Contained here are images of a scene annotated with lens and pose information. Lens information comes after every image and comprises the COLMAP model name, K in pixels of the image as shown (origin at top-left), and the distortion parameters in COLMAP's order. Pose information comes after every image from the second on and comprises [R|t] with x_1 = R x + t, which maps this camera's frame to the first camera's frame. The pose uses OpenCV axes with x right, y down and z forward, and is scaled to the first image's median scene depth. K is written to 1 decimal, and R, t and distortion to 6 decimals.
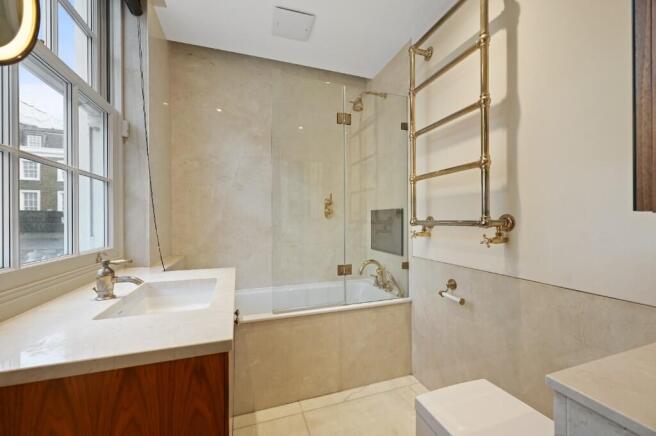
lens RADIAL K [[259.9, 0, 325.3], [0, 259.9, 220.5], [0, 0, 1]] dist [-0.002086, 0.000144]
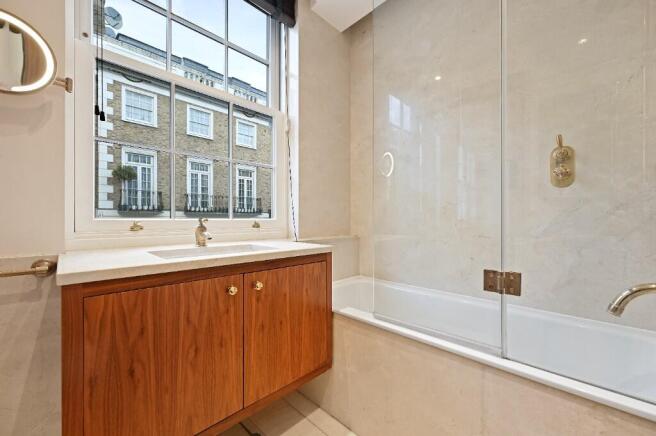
lens RADIAL K [[259.9, 0, 327.5], [0, 259.9, 217.7], [0, 0, 1]] dist [-0.002086, 0.000144]
pose [[0.435363, -0.004196, -0.900245, 0.365211], [-0.000614, 0.999988, -0.004958, 0.076480], [0.900255, 0.002712, 0.435355, 0.514664]]
